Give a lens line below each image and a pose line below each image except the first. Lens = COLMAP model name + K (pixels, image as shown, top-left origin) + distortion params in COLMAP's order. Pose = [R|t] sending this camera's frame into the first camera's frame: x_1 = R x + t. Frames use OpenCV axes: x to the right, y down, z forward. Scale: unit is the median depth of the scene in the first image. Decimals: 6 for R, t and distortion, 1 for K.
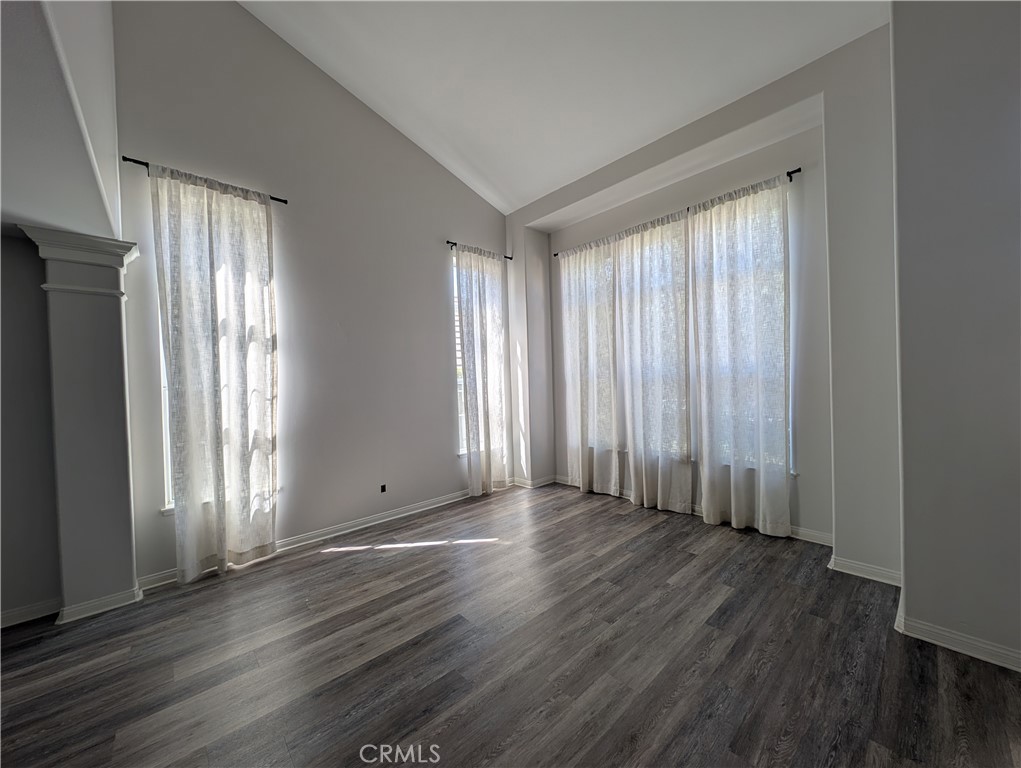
lens RADIAL K [[383.5, 0, 507.3], [0, 383.5, 384.3], [0, 0, 1]] dist [0.002141, -0.001275]
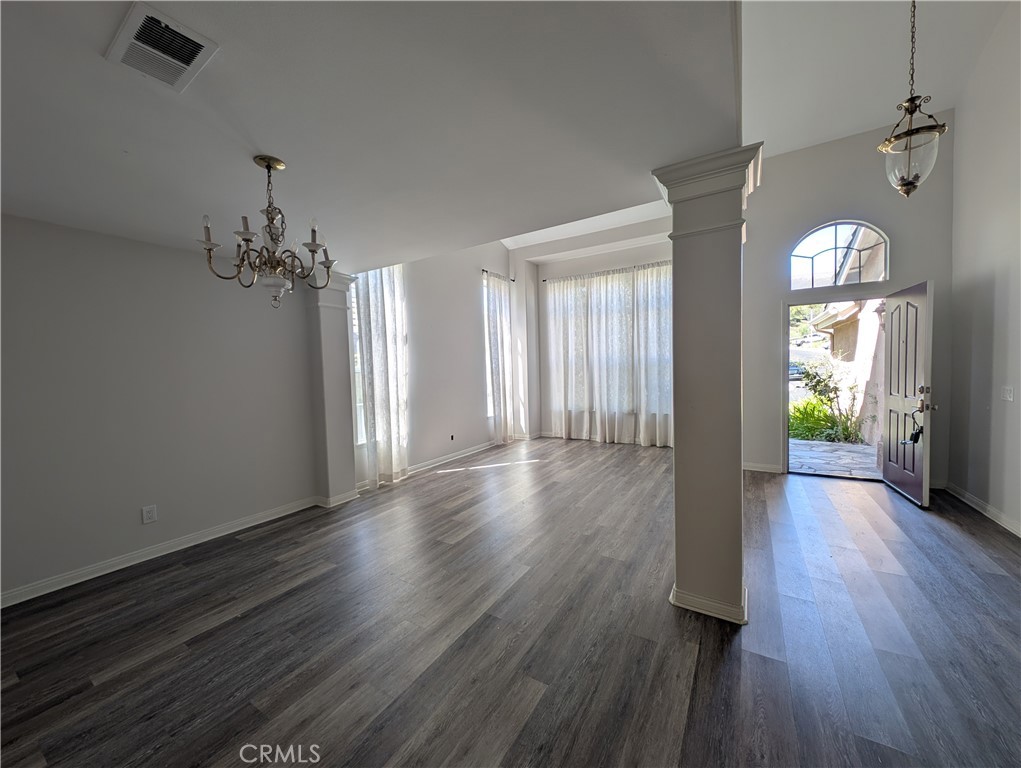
lens RADIAL K [[383.5, 0, 510.0], [0, 383.5, 384.5], [0, 0, 1]] dist [0.002141, -0.001275]
pose [[0.959975, -0.005621, 0.280030, -0.578832], [-0.001168, 0.999710, 0.024072, 0.032928], [-0.280084, -0.023435, 0.959689, -0.533418]]
